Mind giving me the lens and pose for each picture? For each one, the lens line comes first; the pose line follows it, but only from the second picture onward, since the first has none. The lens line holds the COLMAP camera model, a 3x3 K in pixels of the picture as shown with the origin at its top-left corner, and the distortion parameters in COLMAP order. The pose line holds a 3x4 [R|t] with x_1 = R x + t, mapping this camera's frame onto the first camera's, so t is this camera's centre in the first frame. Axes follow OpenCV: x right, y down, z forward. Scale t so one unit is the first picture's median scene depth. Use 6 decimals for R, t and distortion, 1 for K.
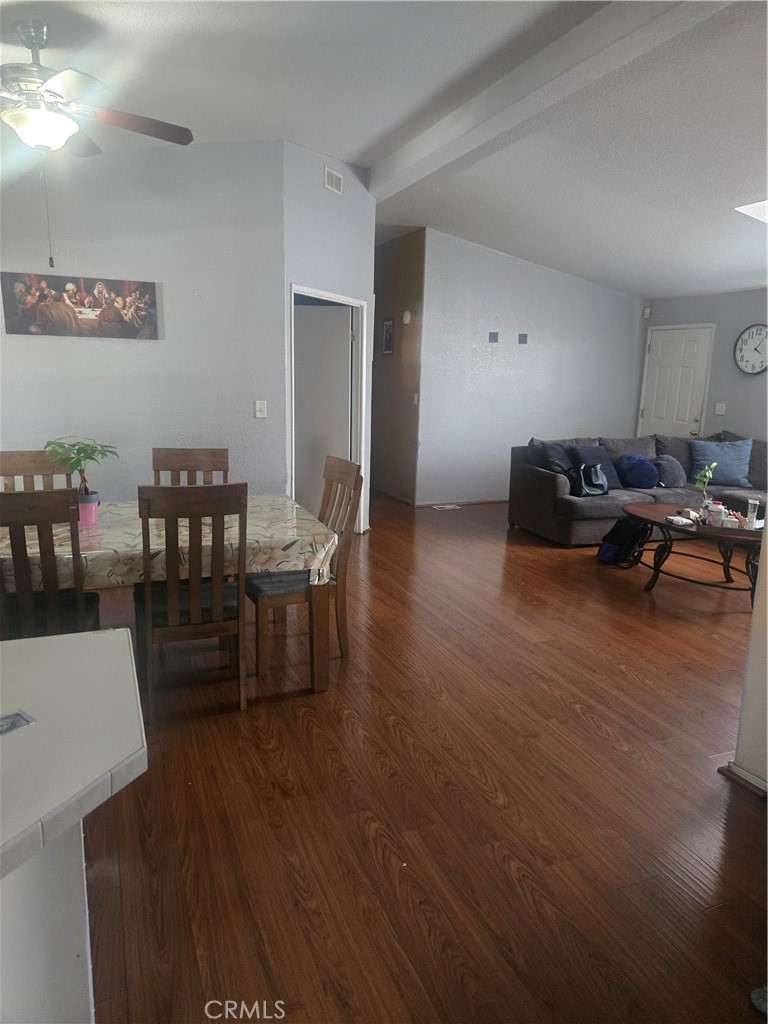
lens RADIAL K [[685.0, 0, 404.2], [0, 685.0, 499.9], [0, 0, 1]] dist [0.086305, -0.002700]
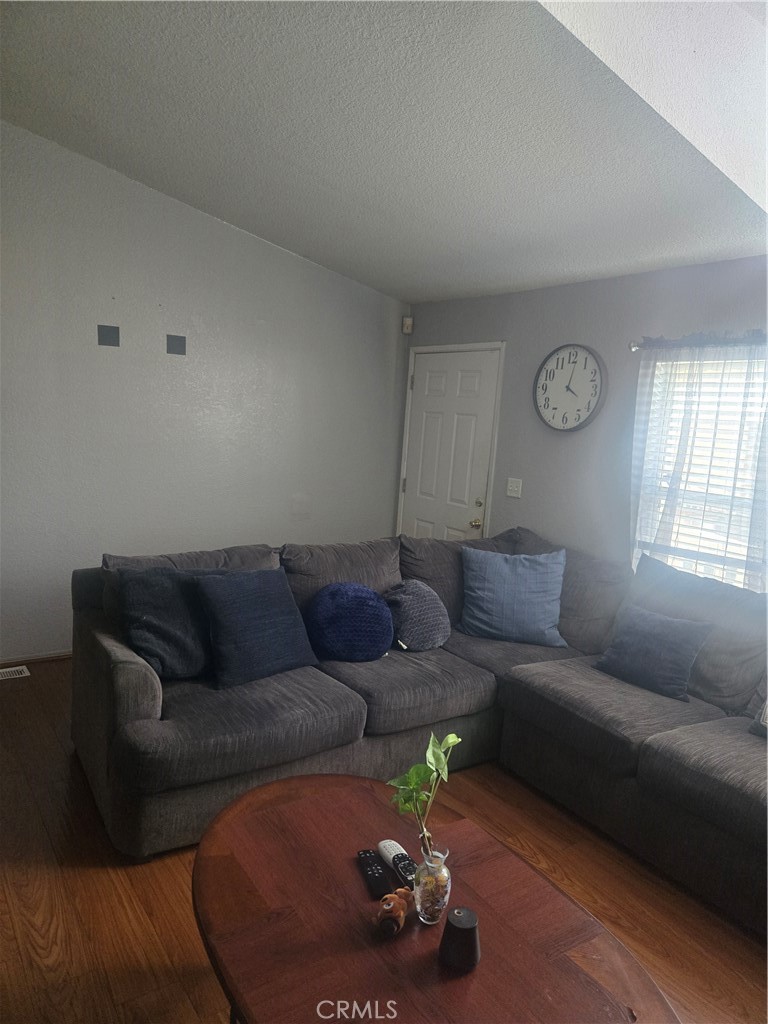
lens RADIAL K [[685.0, 0, 381.5], [0, 685.0, 511.2], [0, 0, 1]] dist [0.086305, -0.002700]
pose [[0.979005, 0.014107, 0.203345, 0.254119], [-0.004818, 0.998925, -0.046101, -0.093319], [-0.203777, 0.044153, 0.978021, 0.515849]]
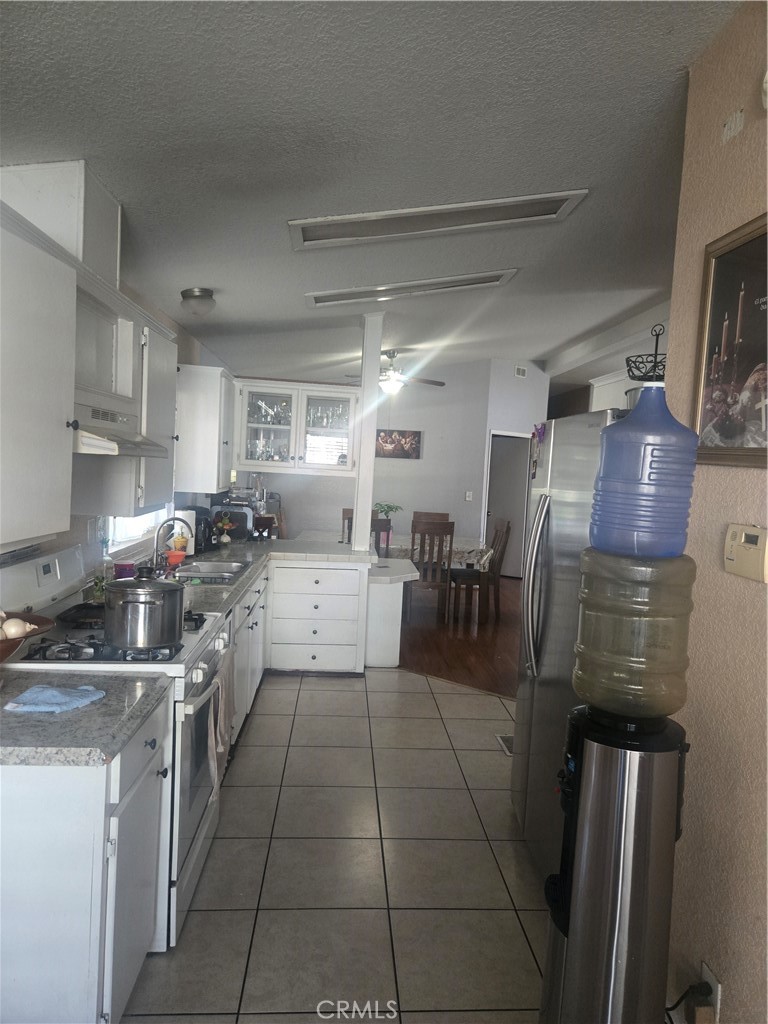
lens RADIAL K [[685.0, 0, 384.7], [0, 685.0, 512.6], [0, 0, 1]] dist [0.086305, -0.002700]
pose [[0.937185, 0.044265, -0.346012, 0.172339], [-0.089522, 0.989215, -0.115925, 0.113869], [0.337149, 0.139619, 0.931041, -0.611432]]
